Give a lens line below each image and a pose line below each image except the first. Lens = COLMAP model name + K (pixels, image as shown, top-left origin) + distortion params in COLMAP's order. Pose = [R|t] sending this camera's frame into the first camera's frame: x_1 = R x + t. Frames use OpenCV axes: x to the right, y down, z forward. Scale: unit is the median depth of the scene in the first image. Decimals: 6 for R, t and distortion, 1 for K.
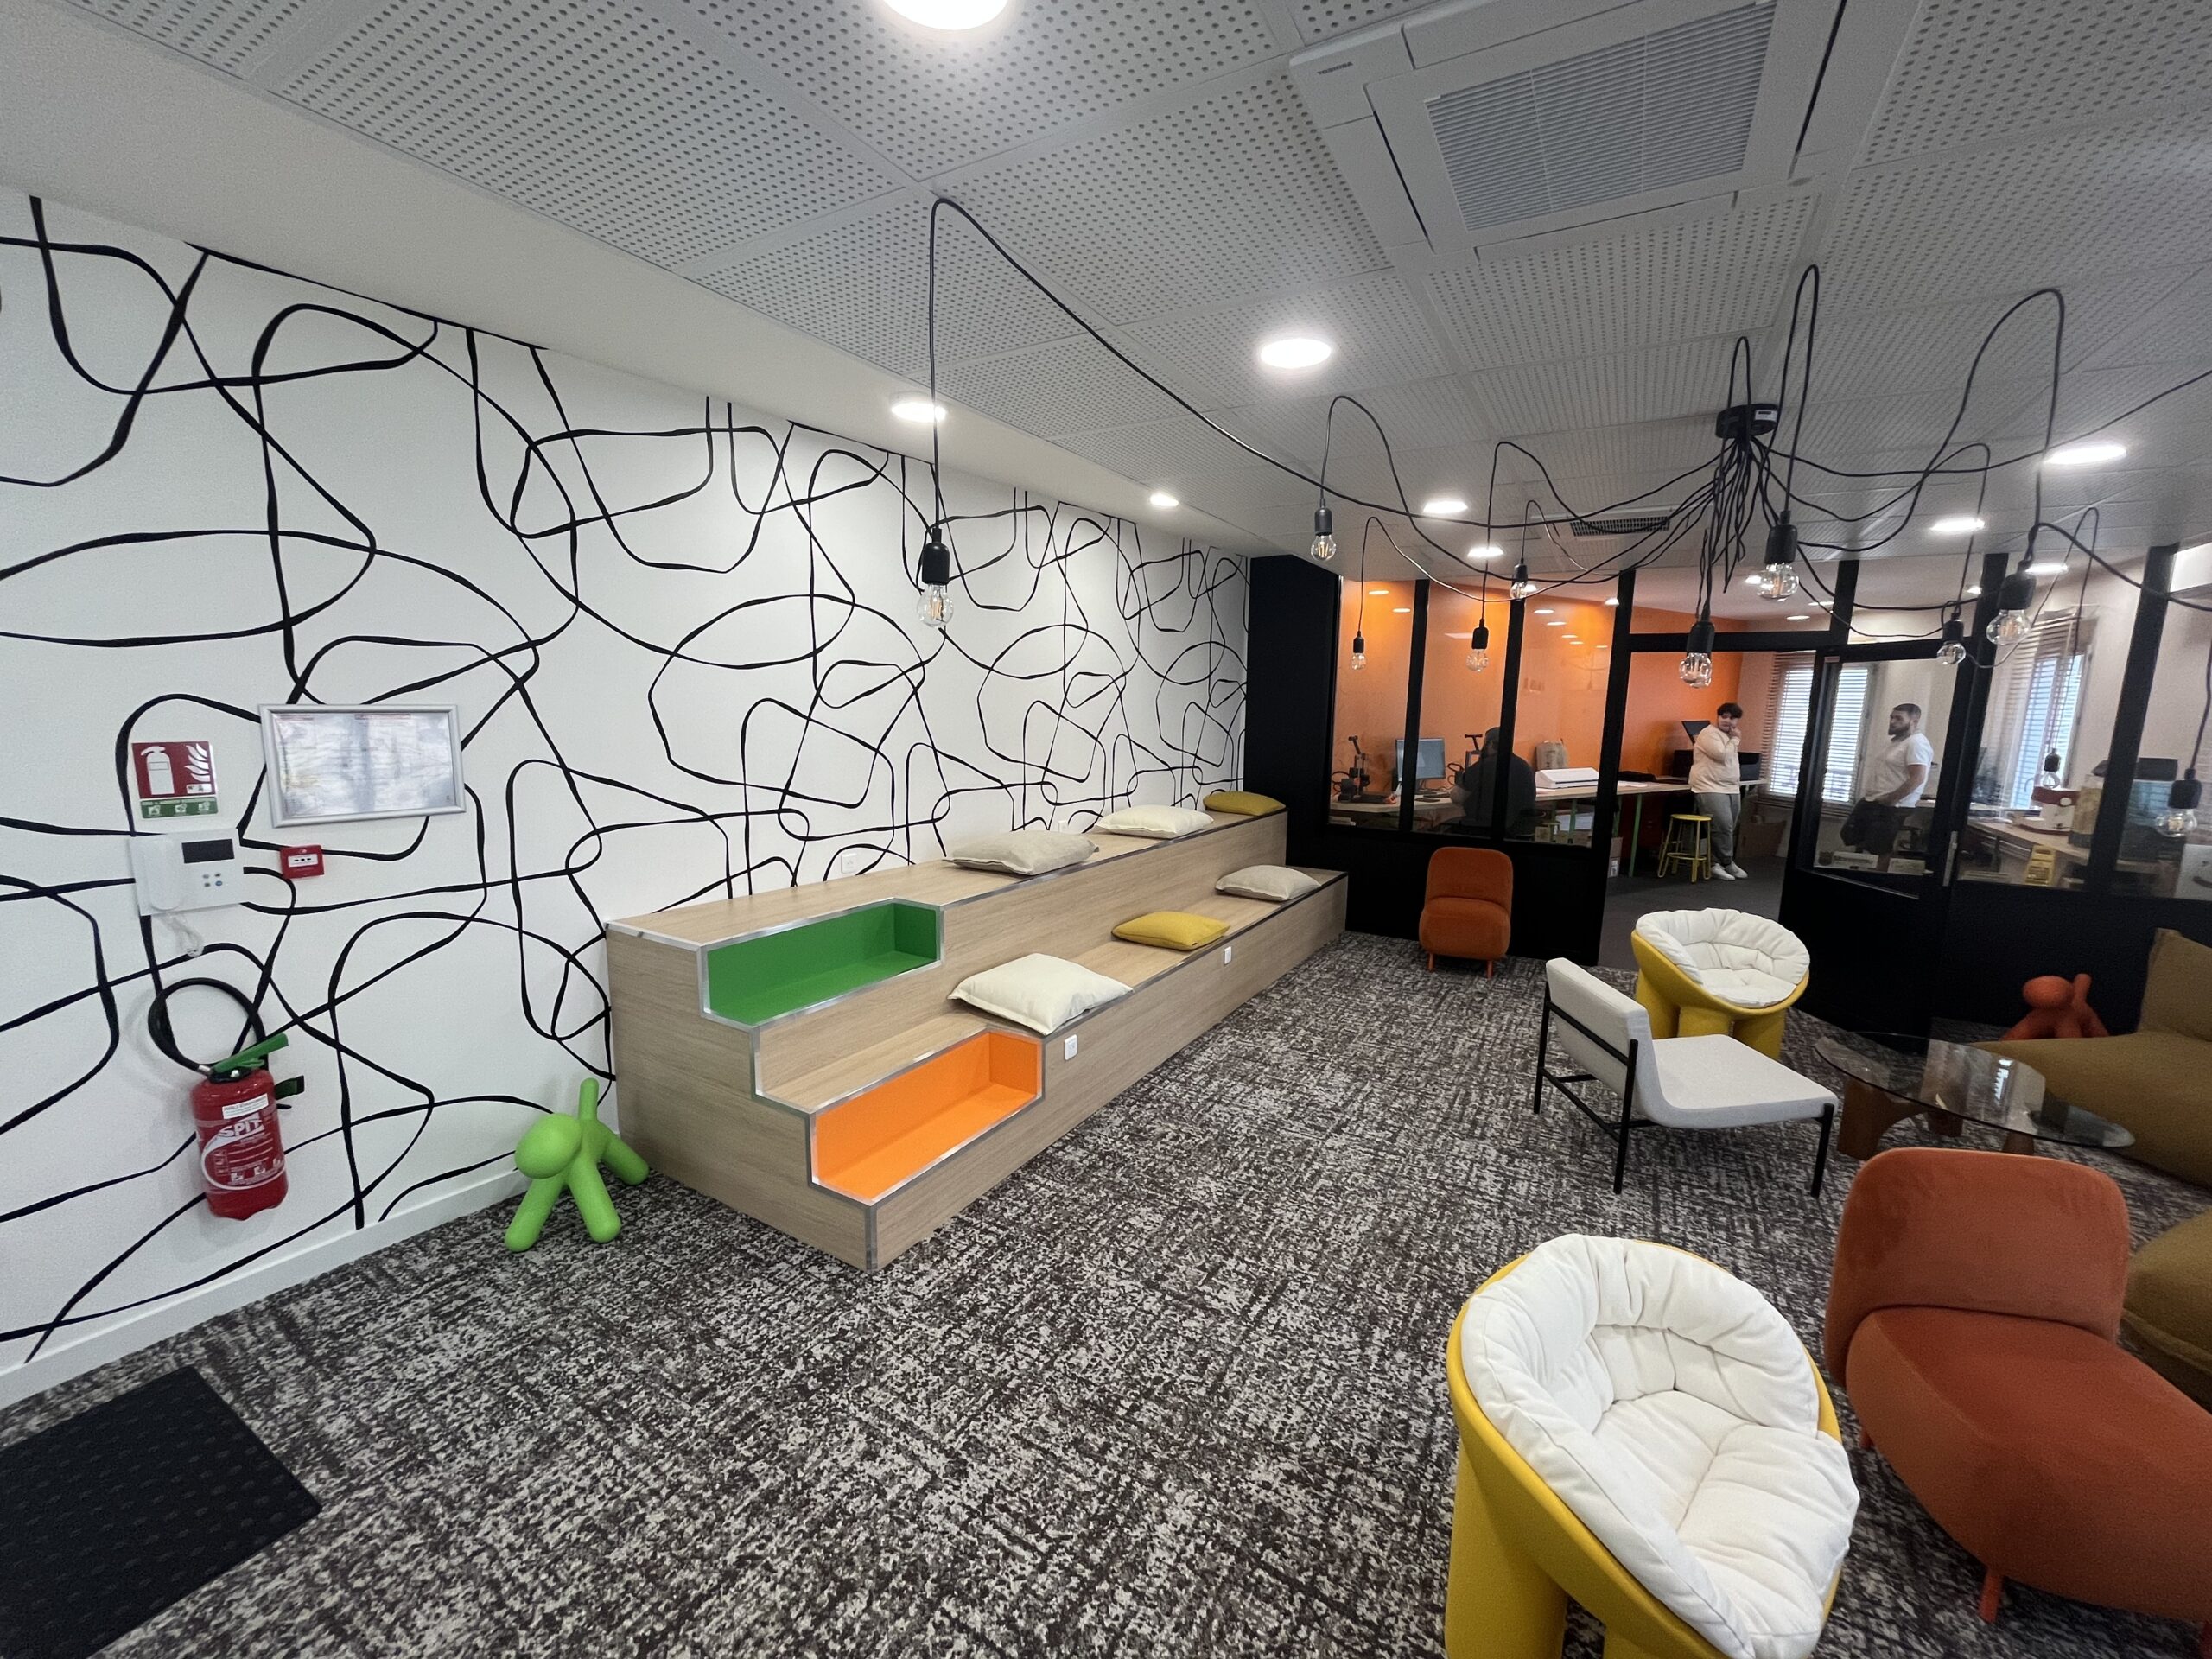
lens RADIAL K [[892.4, 0, 1104.2], [0, 892.4, 834.8], [0, 0, 1]] dist [-0.003292, 0.000104]
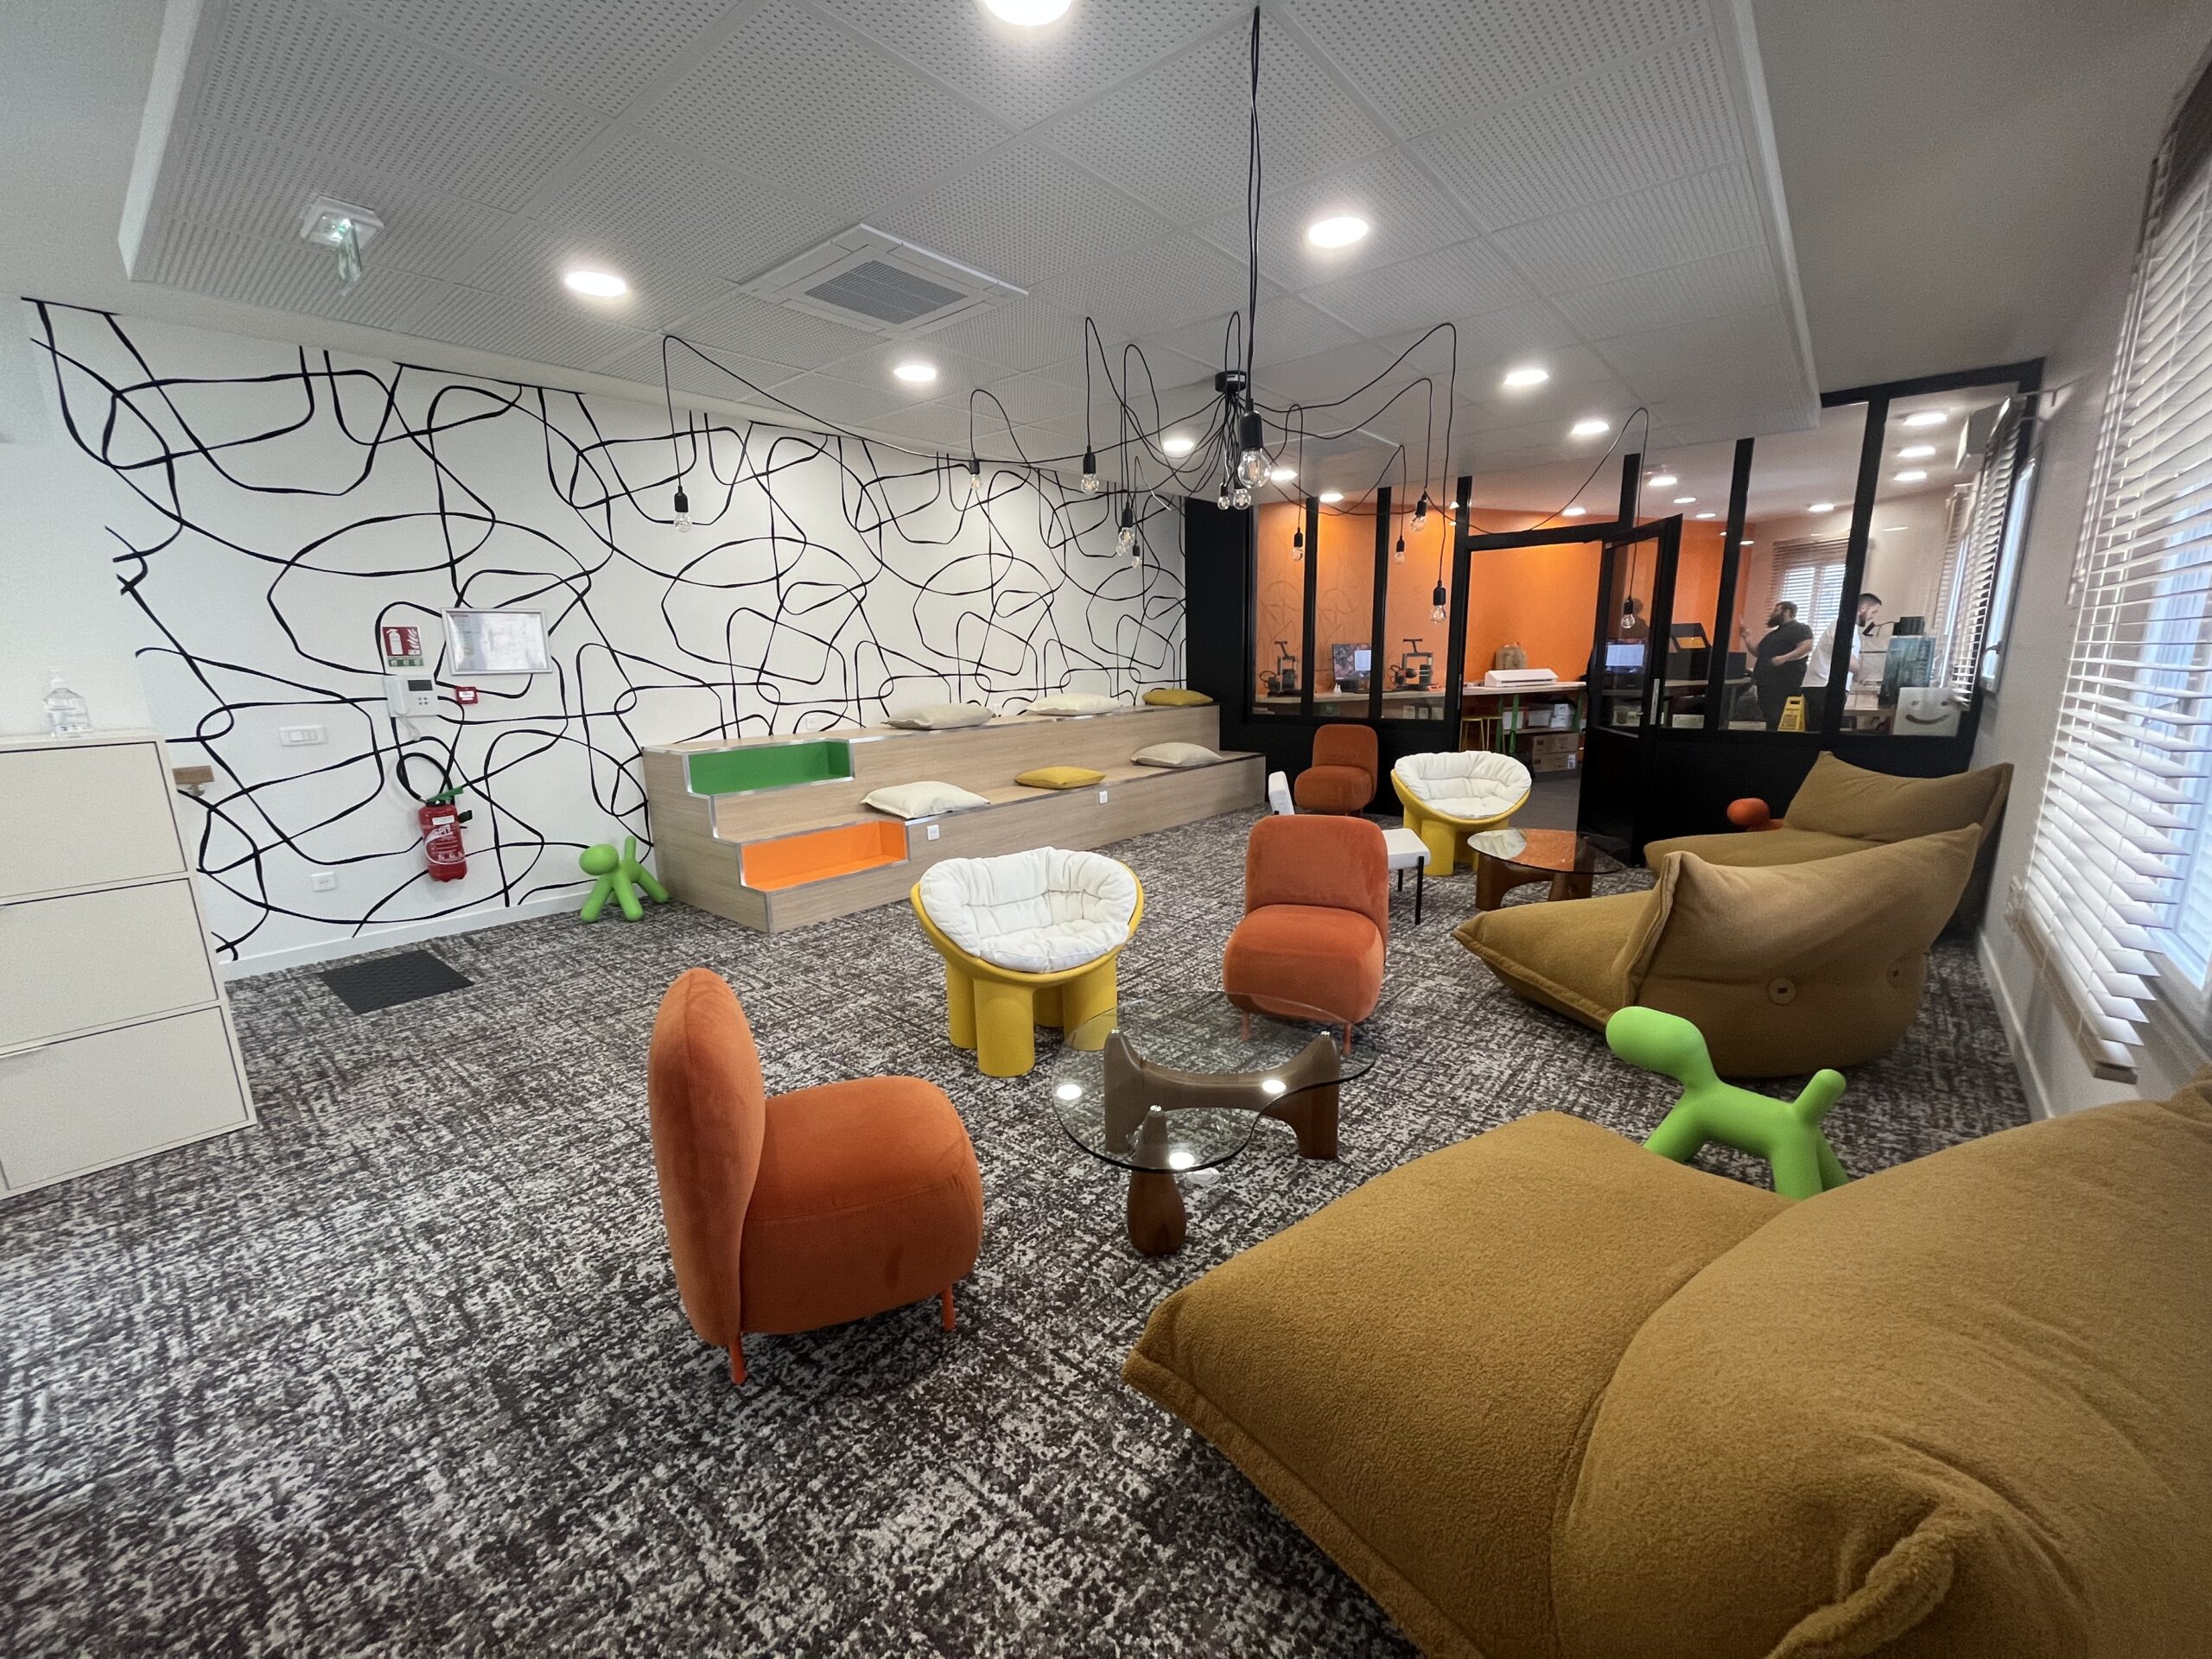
lens RADIAL K [[892.4, 0, 1110.8], [0, 892.4, 836.5], [0, 0, 1]] dist [-0.003292, 0.000104]
pose [[0.985744, -0.003896, -0.168208, 0.578836], [0.012132, 0.998776, 0.047959, 0.201572], [0.167815, -0.049316, 0.984584, -0.484599]]
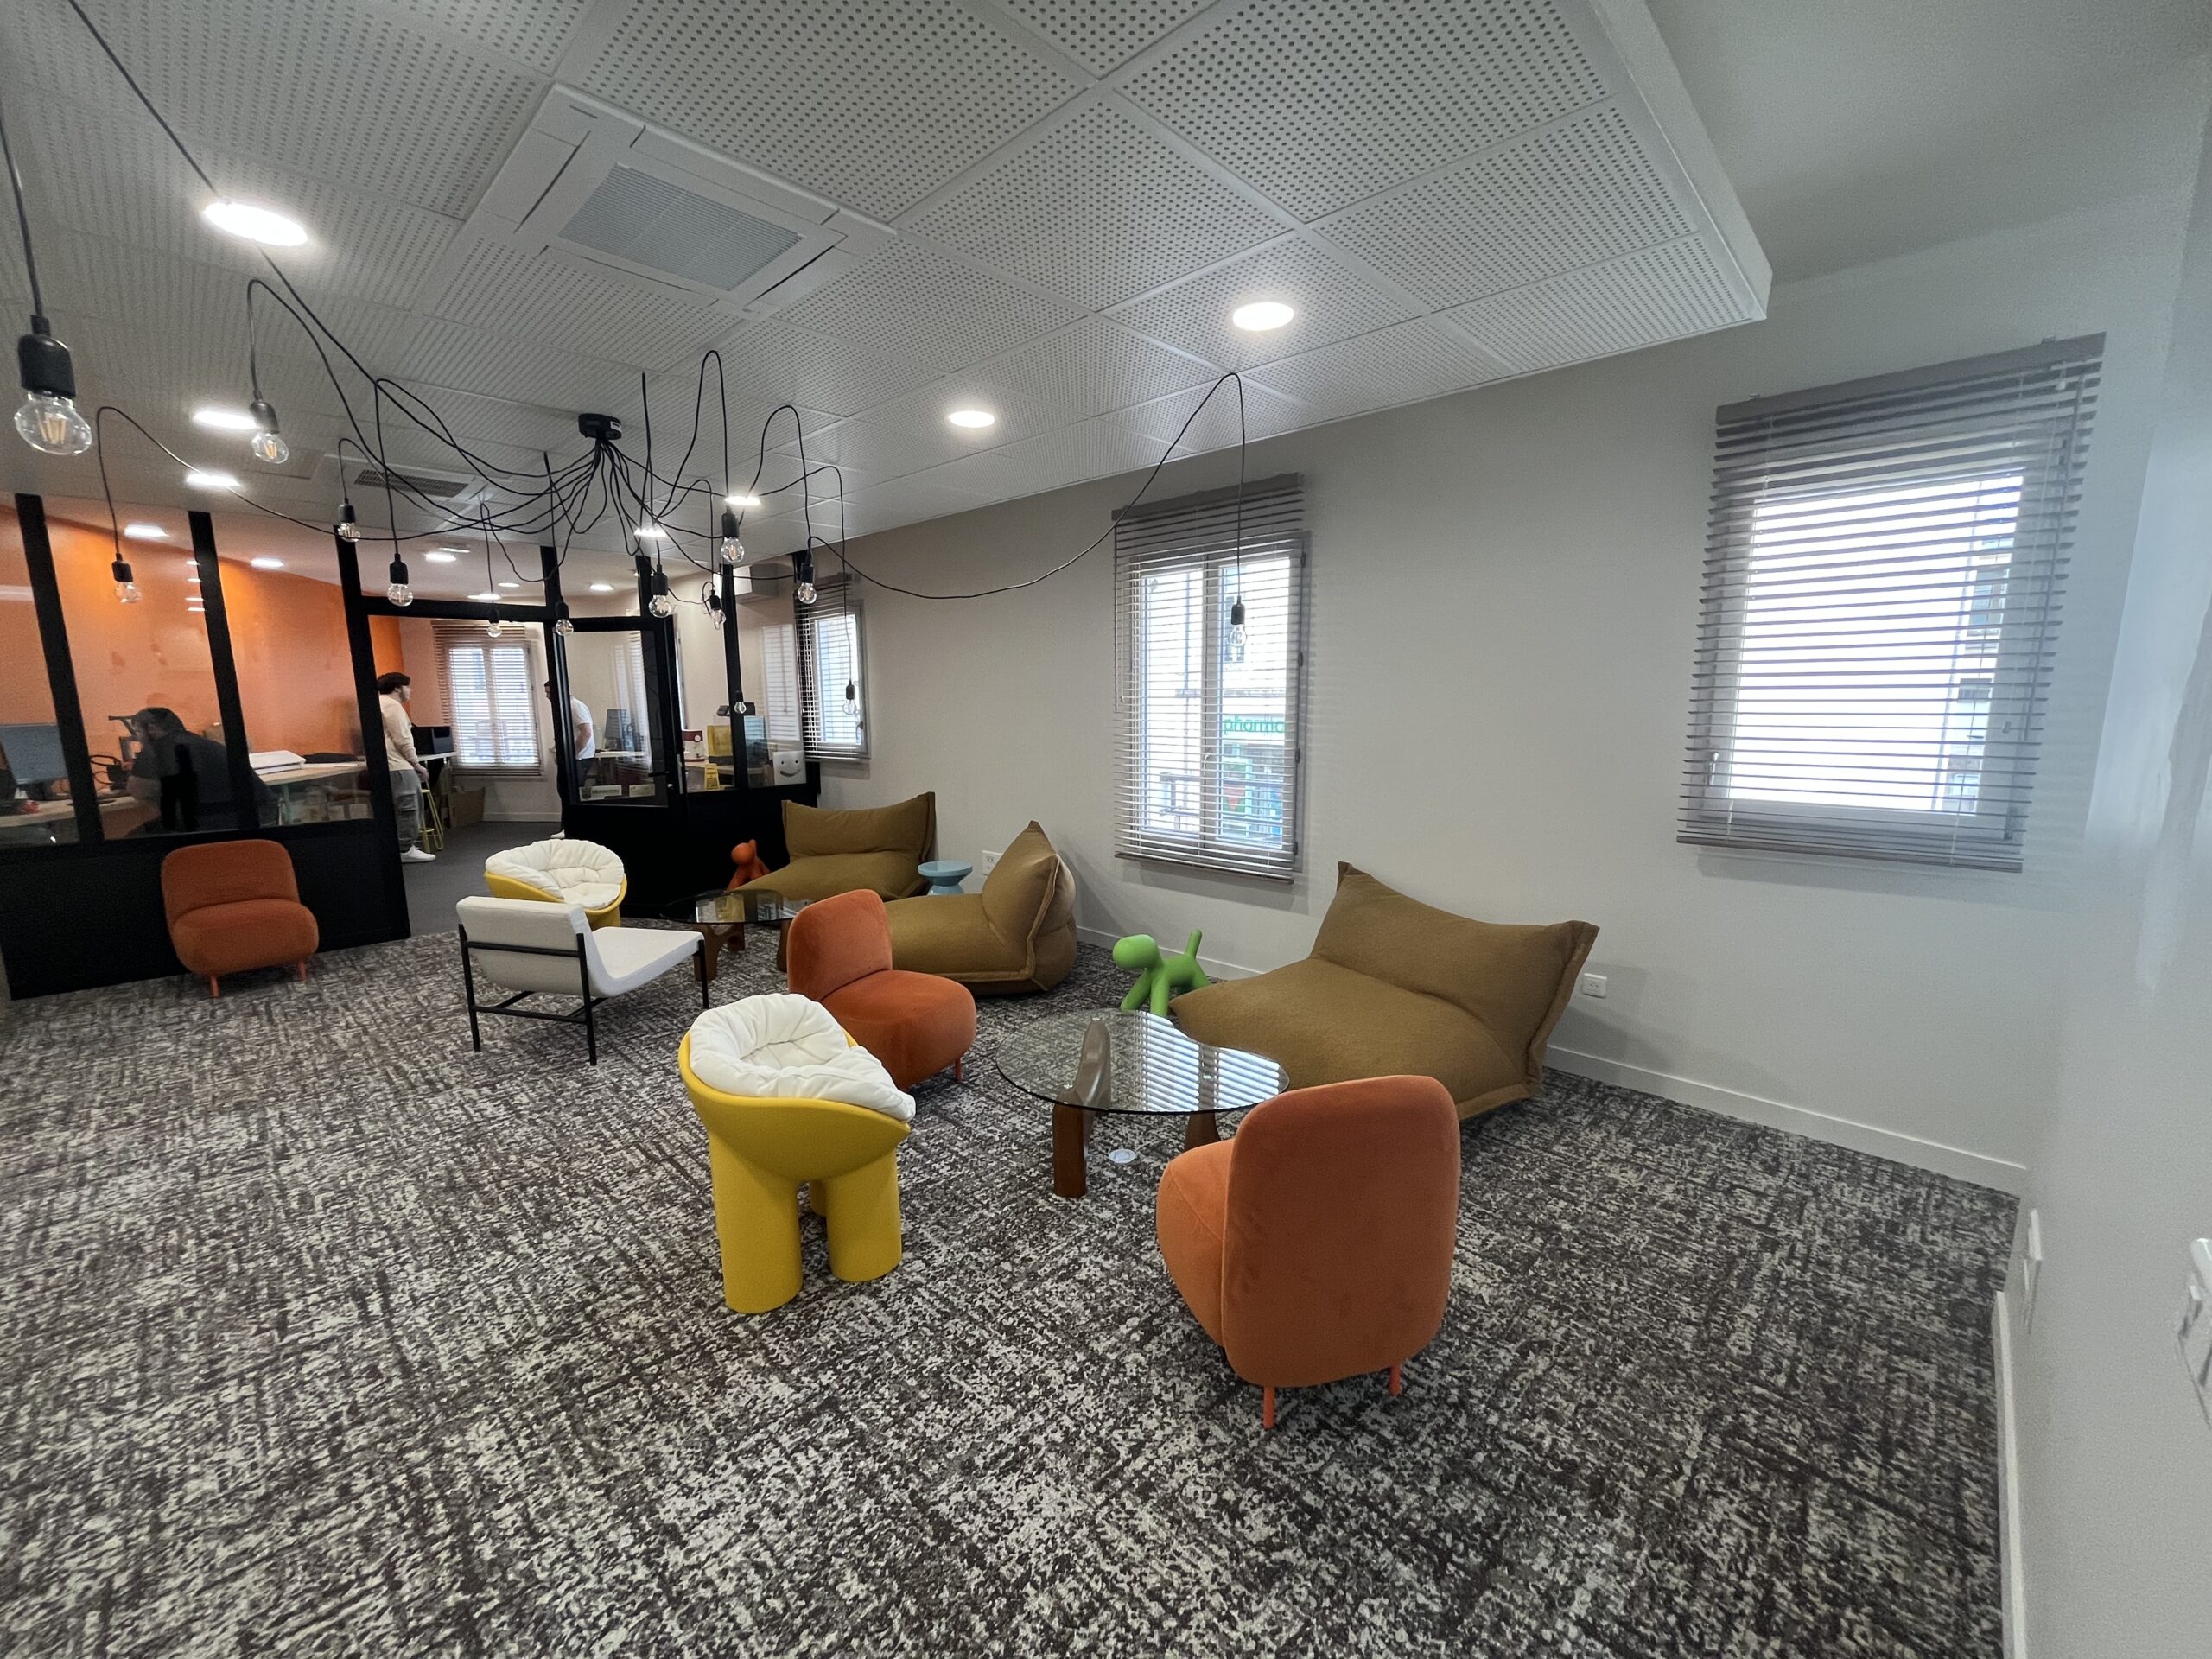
lens RADIAL K [[892.4, 0, 1107.6], [0, 892.4, 829.5], [0, 0, 1]] dist [-0.003292, 0.000104]
pose [[0.230574, -0.163364, 0.959243, -0.363582], [0.160966, 0.978628, 0.127973, 0.057342], [-0.959648, 0.124899, 0.251943, 0.010749]]
